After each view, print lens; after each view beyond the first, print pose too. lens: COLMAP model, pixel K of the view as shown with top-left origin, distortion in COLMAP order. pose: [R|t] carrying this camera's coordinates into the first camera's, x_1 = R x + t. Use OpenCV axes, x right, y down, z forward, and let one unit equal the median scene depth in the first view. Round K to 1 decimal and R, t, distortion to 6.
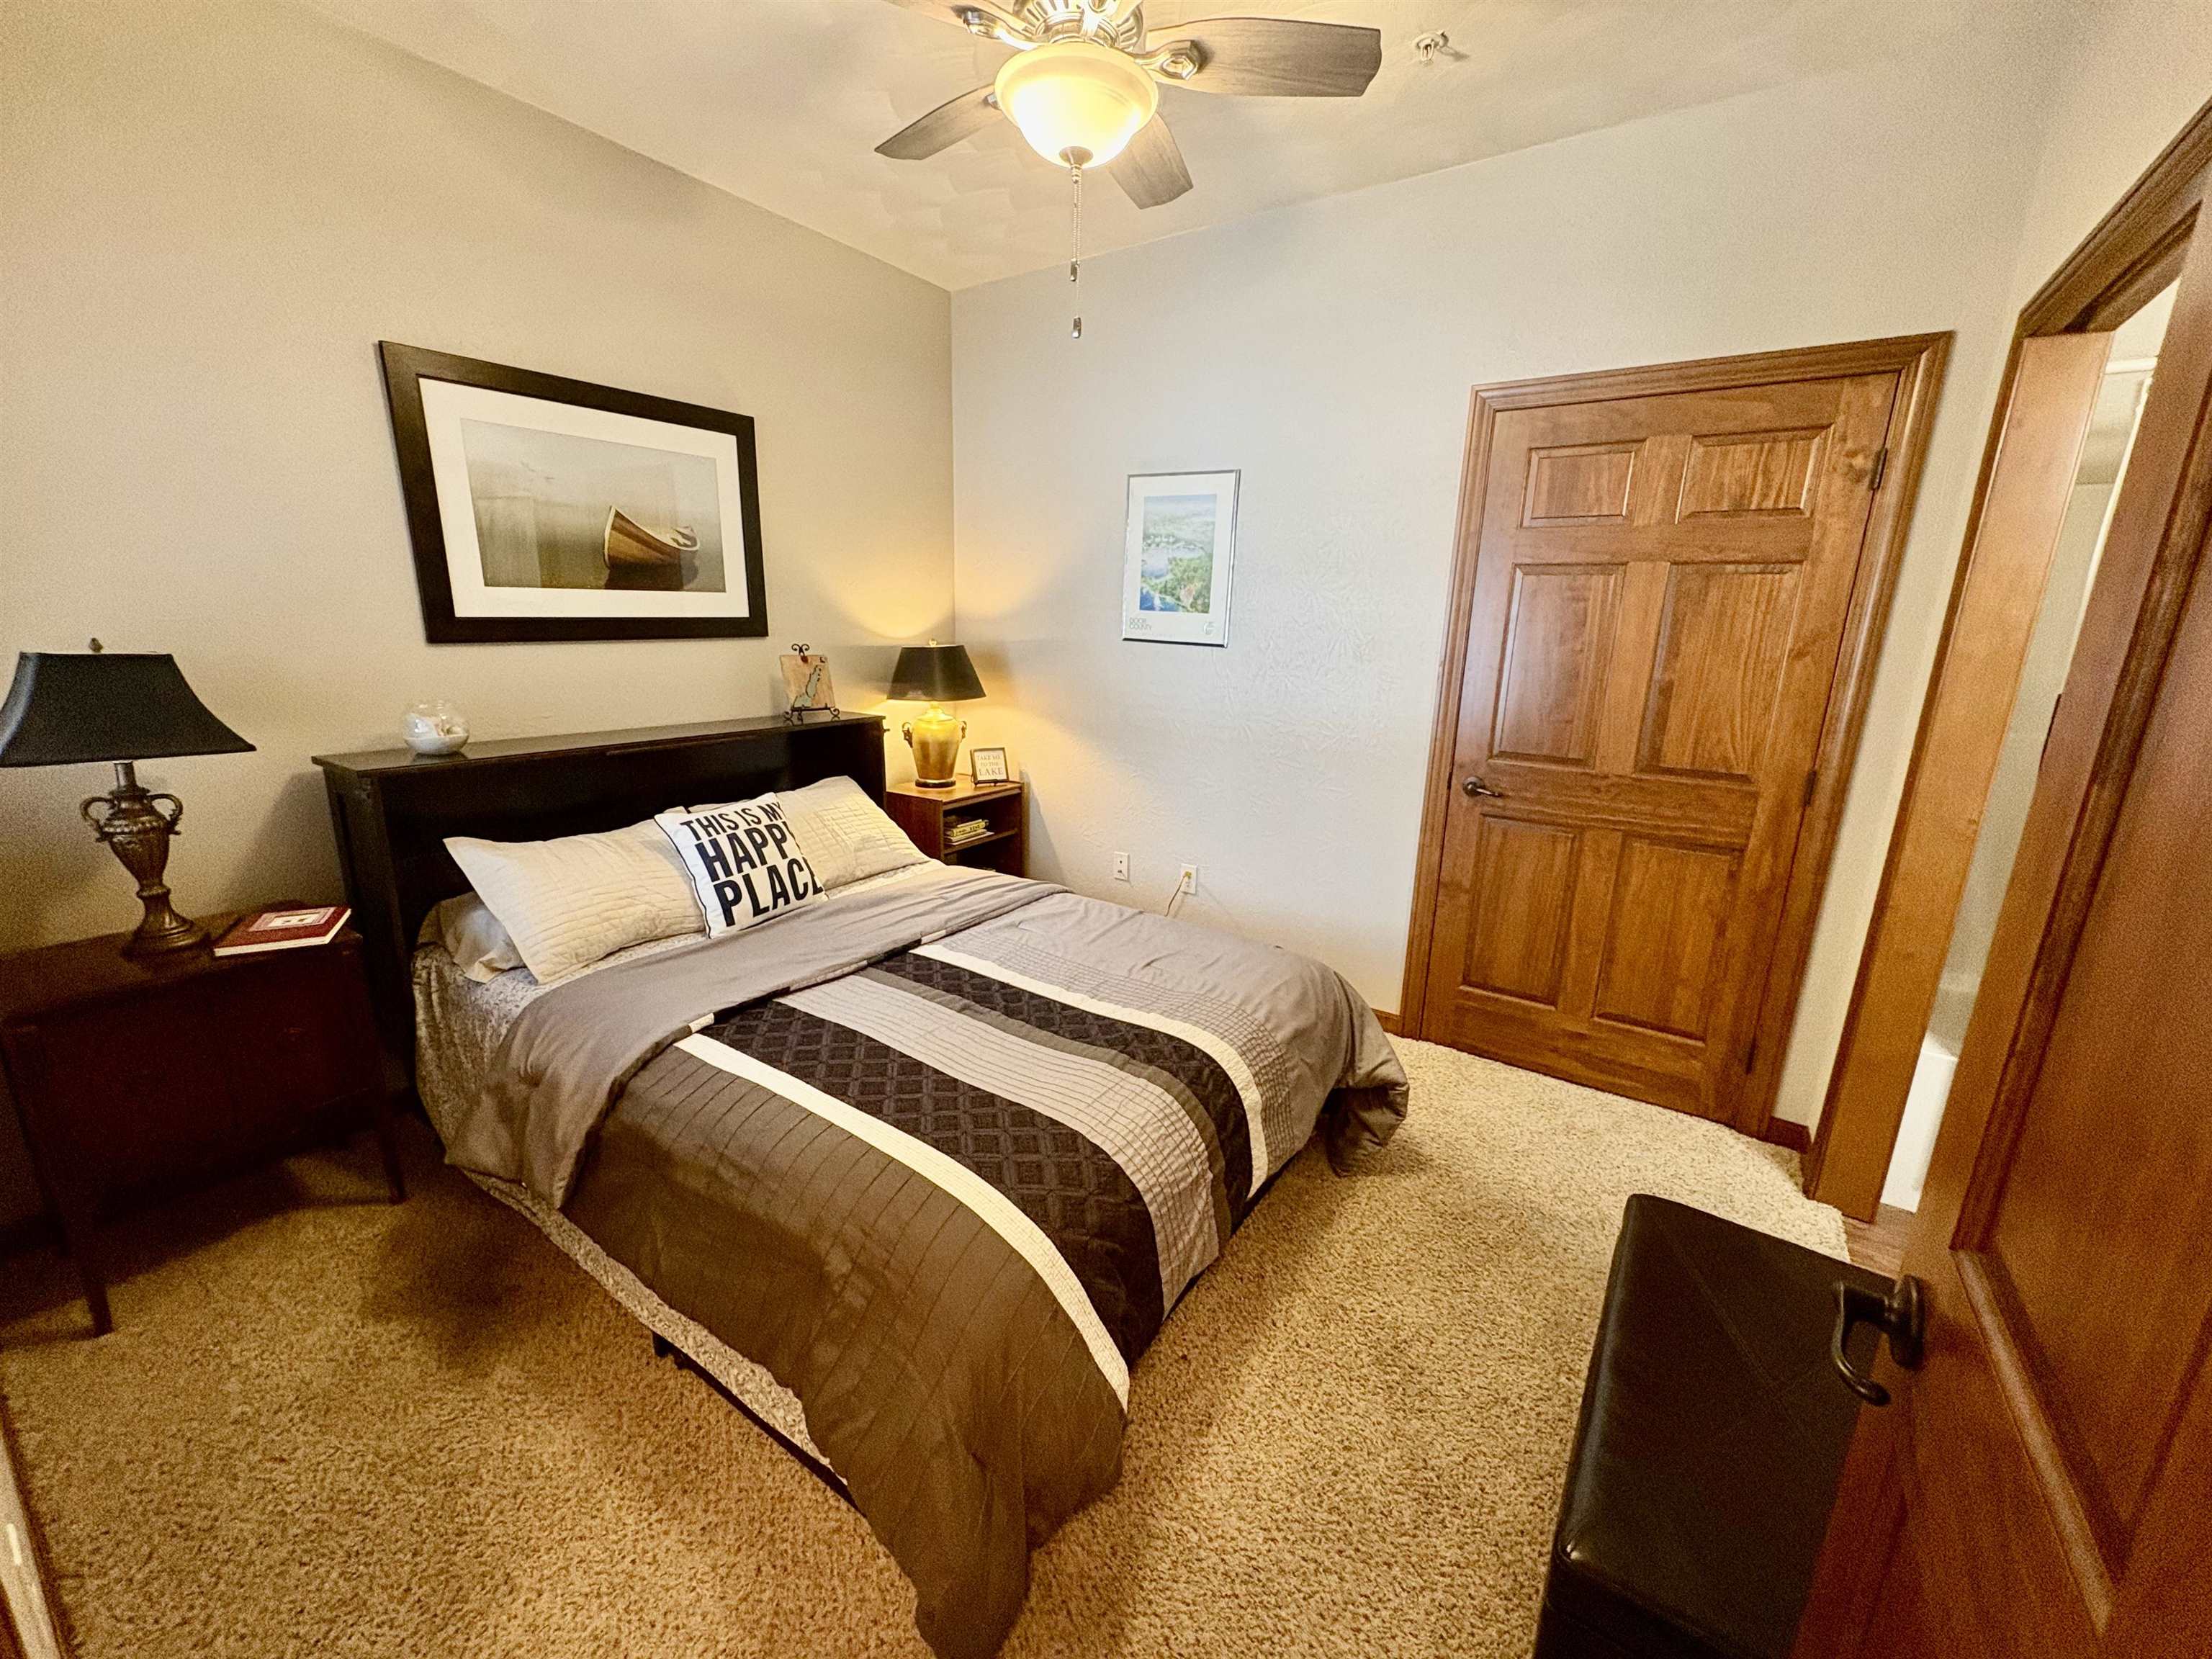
lens RADIAL K [[881.4, 0, 1107.0], [0, 881.4, 840.5], [0, 0, 1]] dist [0.000733, -0.000509]
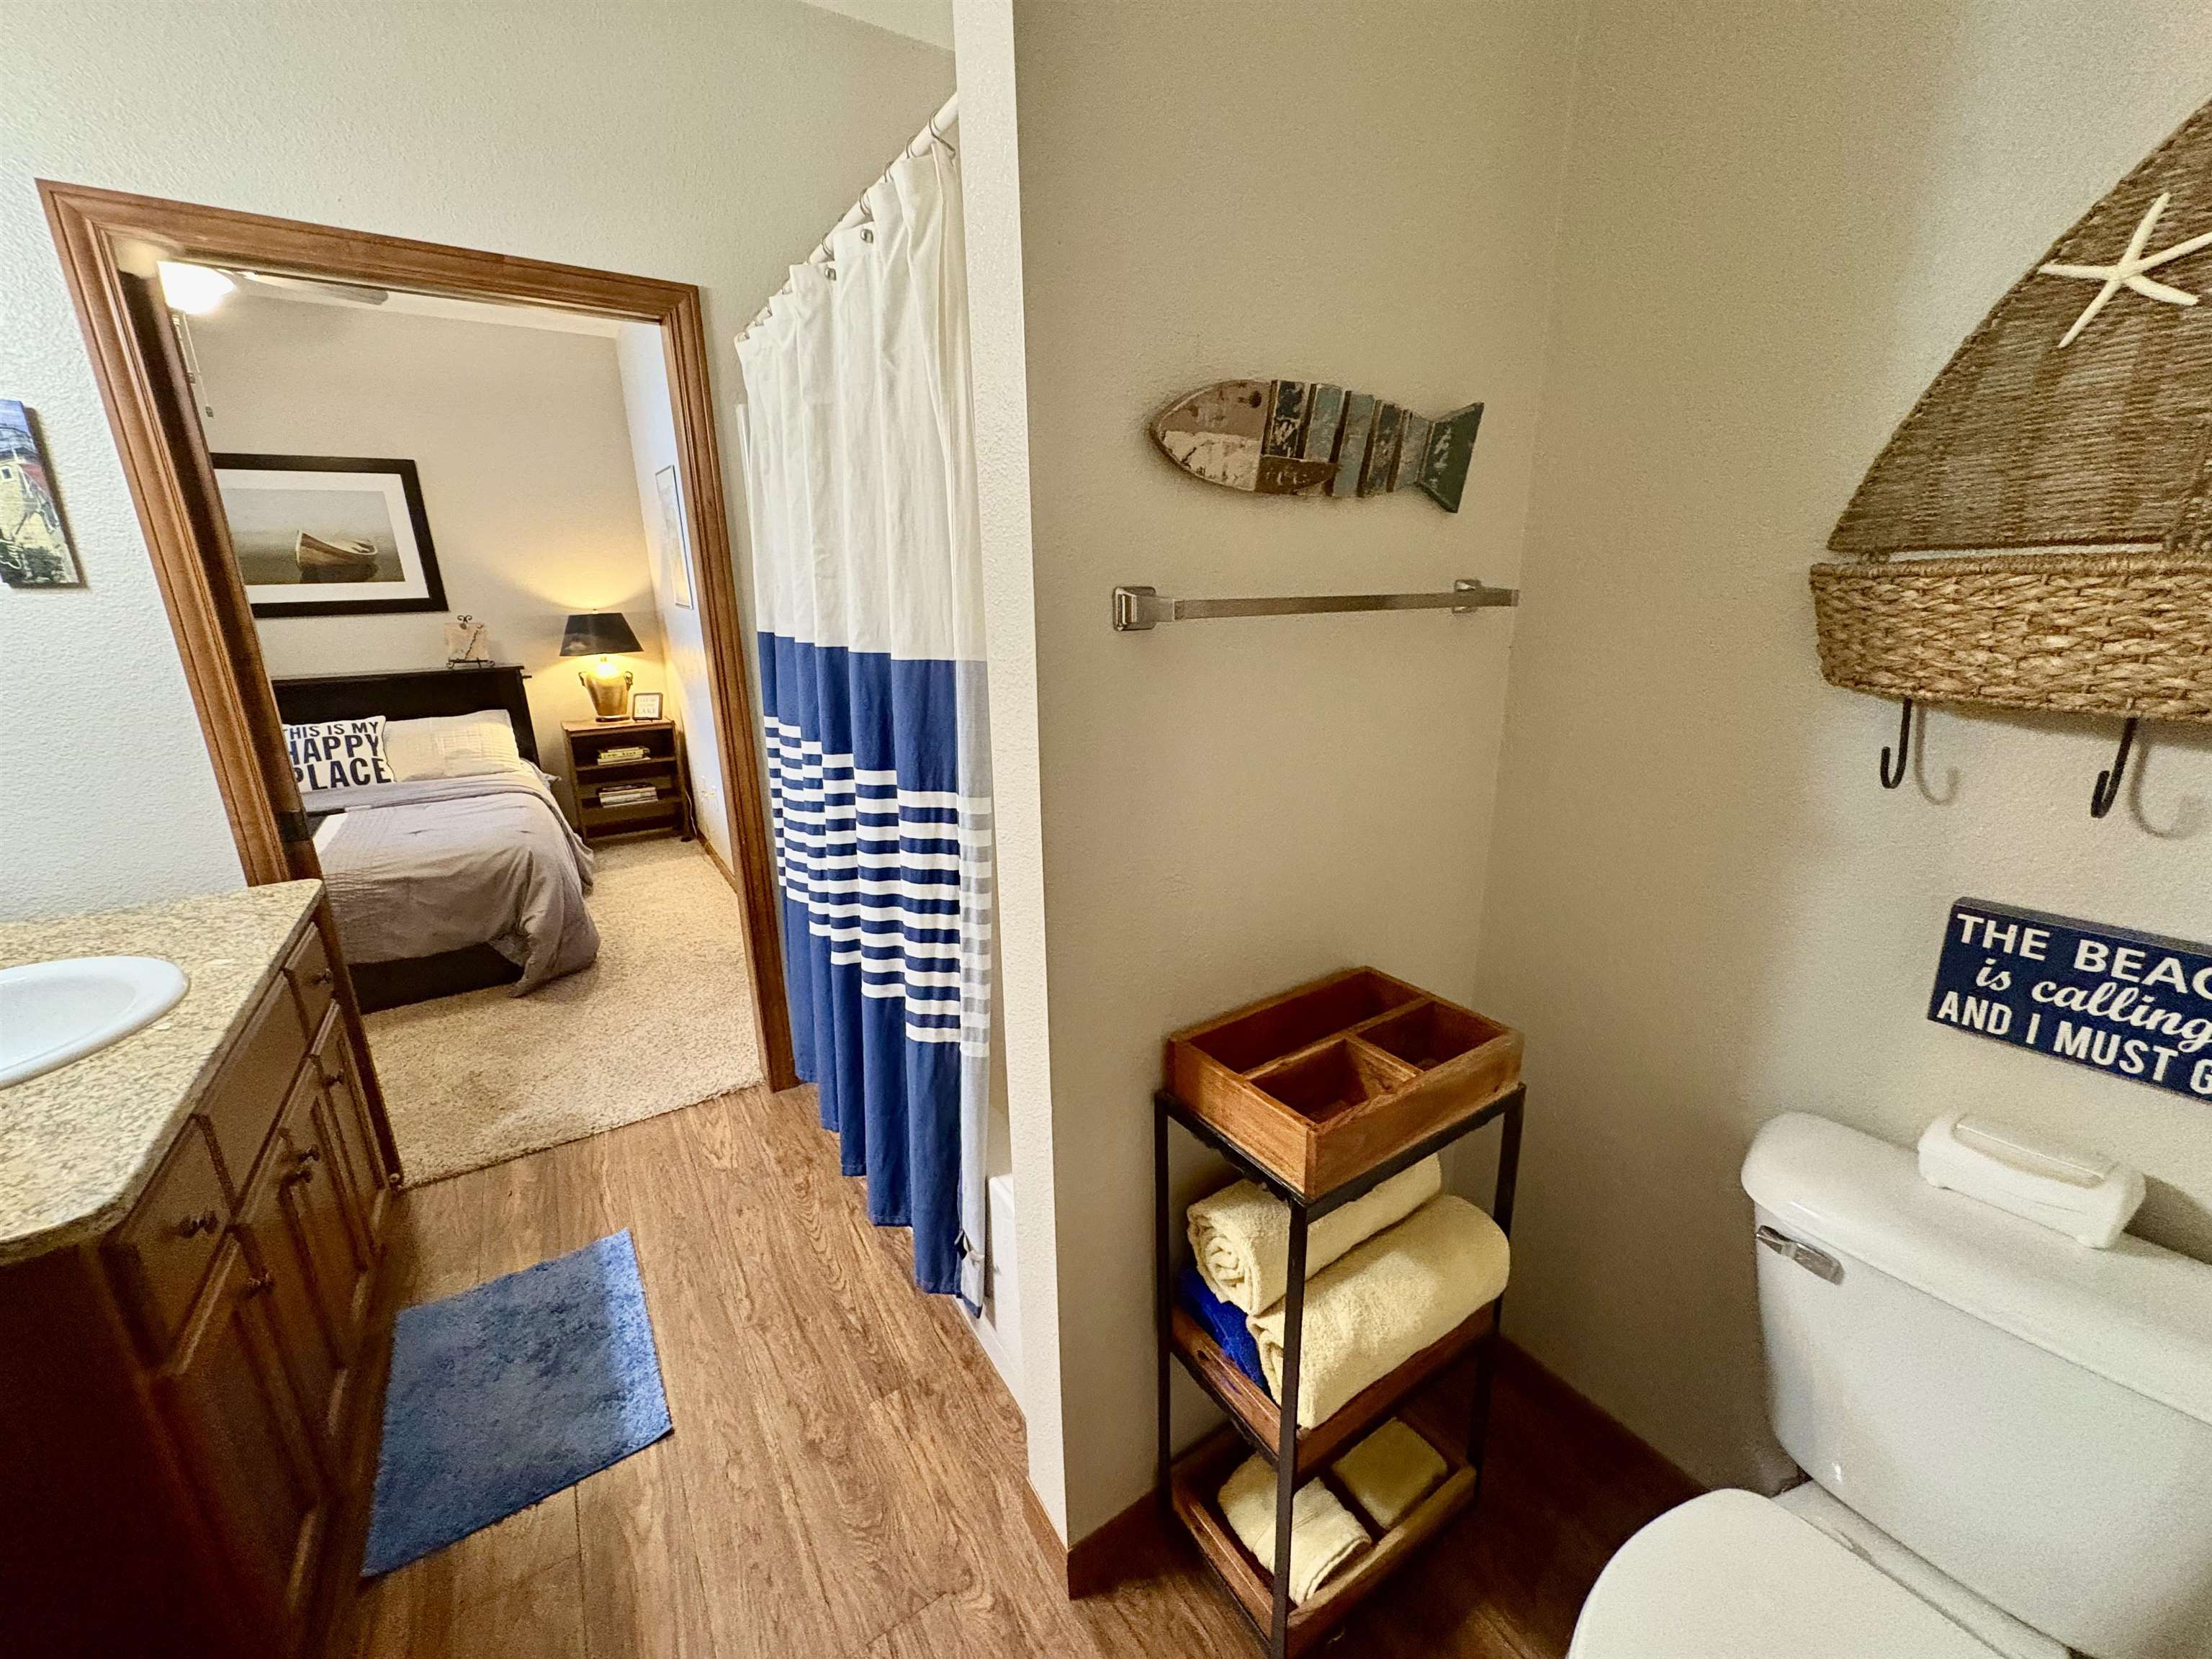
lens RADIAL K [[881.4, 0, 1115.1], [0, 881.4, 834.8], [0, 0, 1]] dist [0.000733, -0.000509]
pose [[0.924188, 0.063629, -0.376600, 1.361424], [-0.052663, 0.997837, 0.039354, 0.023444], [0.378290, -0.016538, 0.925540, 0.080746]]
